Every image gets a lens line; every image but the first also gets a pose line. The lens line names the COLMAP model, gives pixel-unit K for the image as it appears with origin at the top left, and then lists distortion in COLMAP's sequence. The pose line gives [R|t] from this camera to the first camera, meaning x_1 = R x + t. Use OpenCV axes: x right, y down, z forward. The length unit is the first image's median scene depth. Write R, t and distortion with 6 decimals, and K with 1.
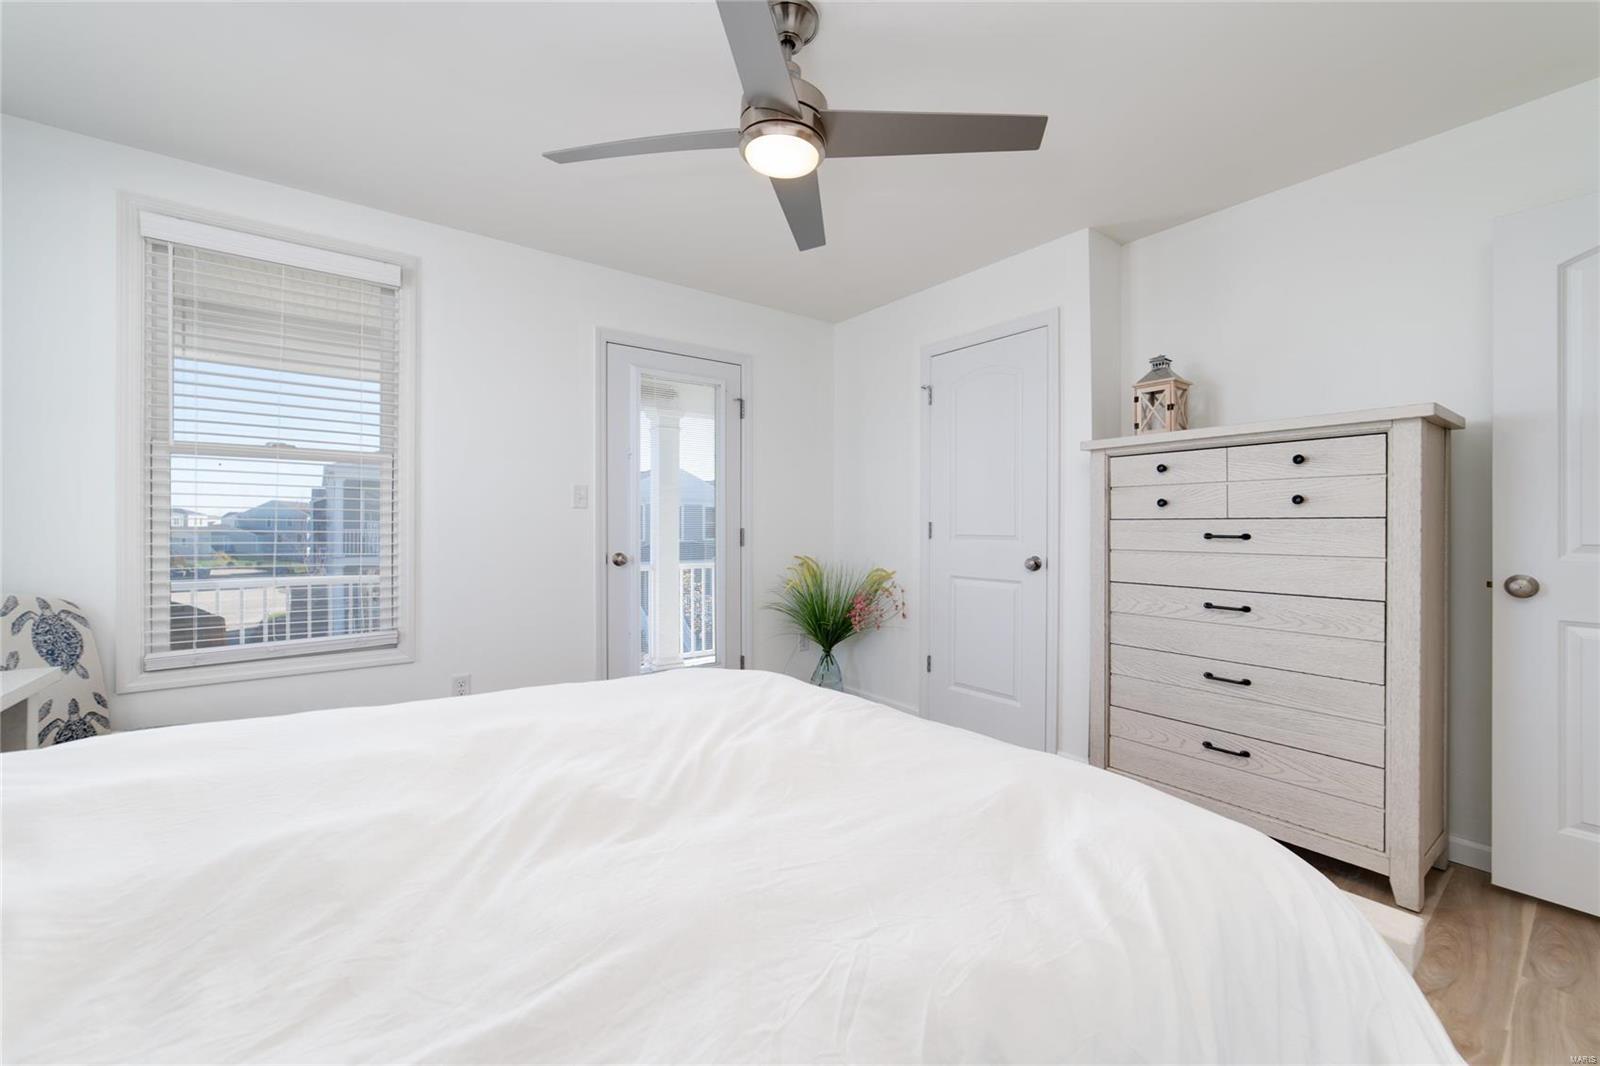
lens RADIAL K [[622.3, 0, 807.9], [0, 622.3, 527.0], [0, 0, 1]] dist [-0.009521, 0.000331]
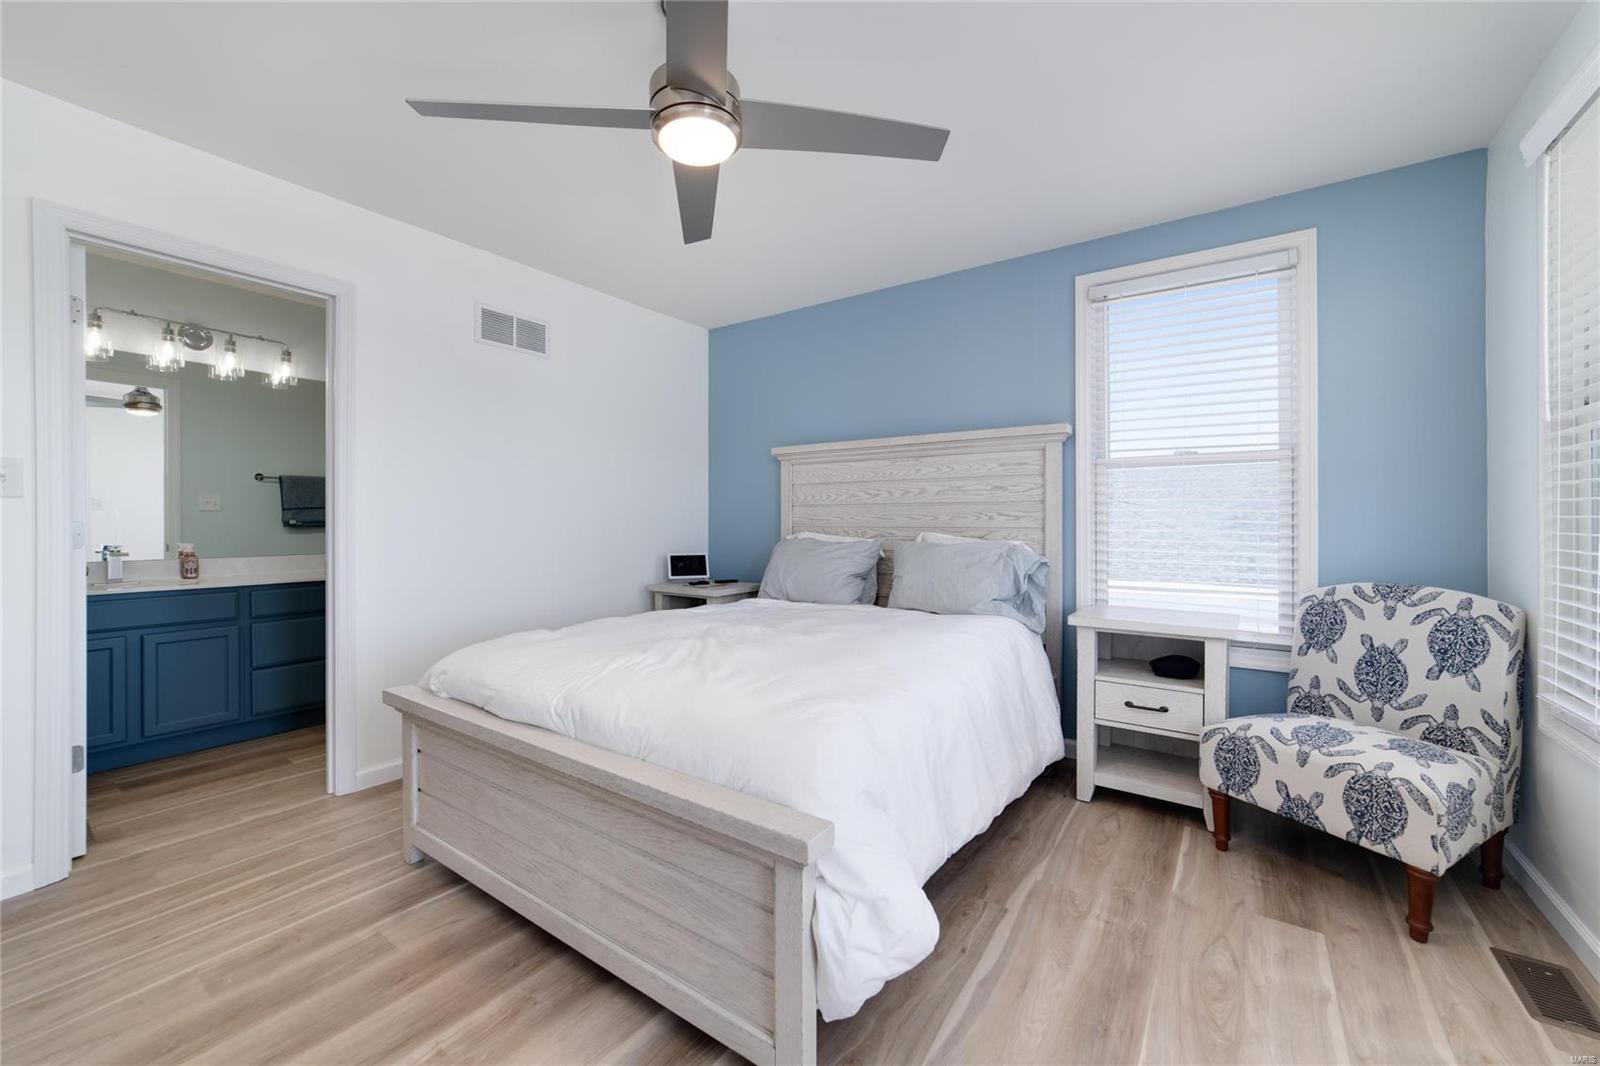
lens RADIAL K [[622.3, 0, 807.9], [0, 622.3, 527.0], [0, 0, 1]] dist [-0.009521, 0.000331]
pose [[-0.948285, -0.004061, -0.317394, 0.067075], [-0.005455, 0.999979, 0.003502, 0.001432], [0.317374, 0.005053, -0.948287, 1.327605]]
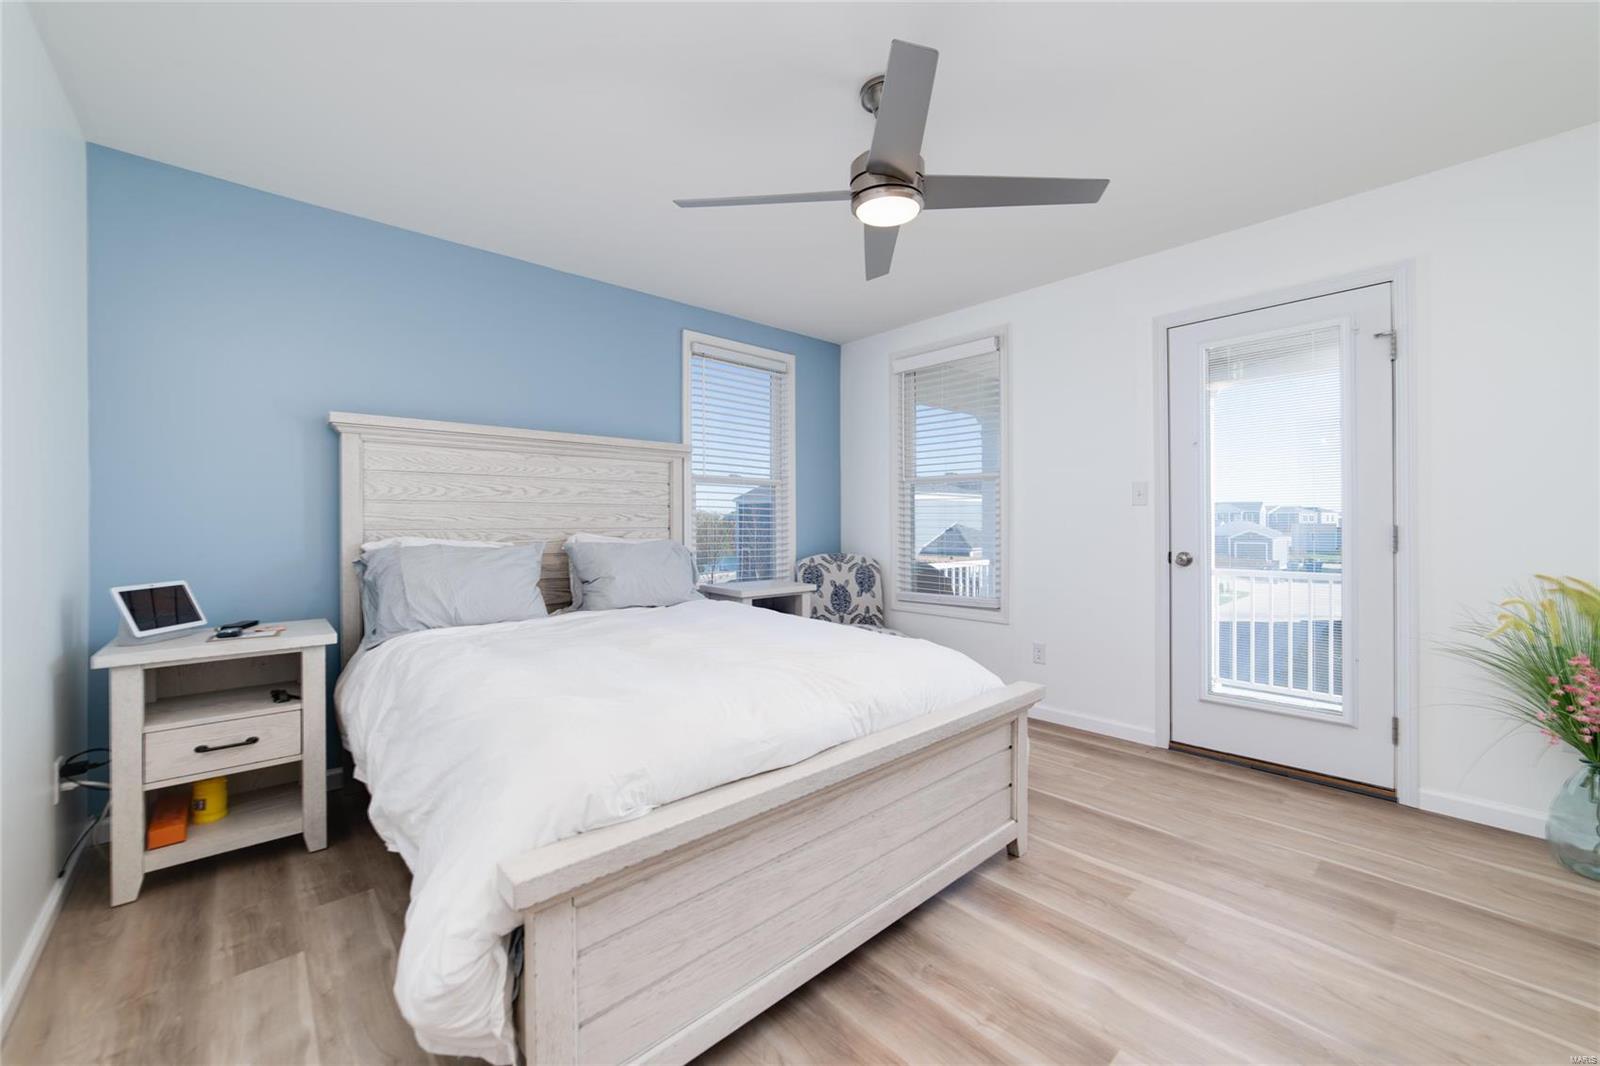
lens RADIAL K [[622.3, 0, 807.9], [0, 622.3, 527.0], [0, 0, 1]] dist [-0.009521, 0.000331]
pose [[0.095558, 0.001295, -0.995423, 0.759999], [0.004570, 0.999988, 0.001740, 0.002433], [0.995413, -0.004715, 0.095551, 0.492395]]
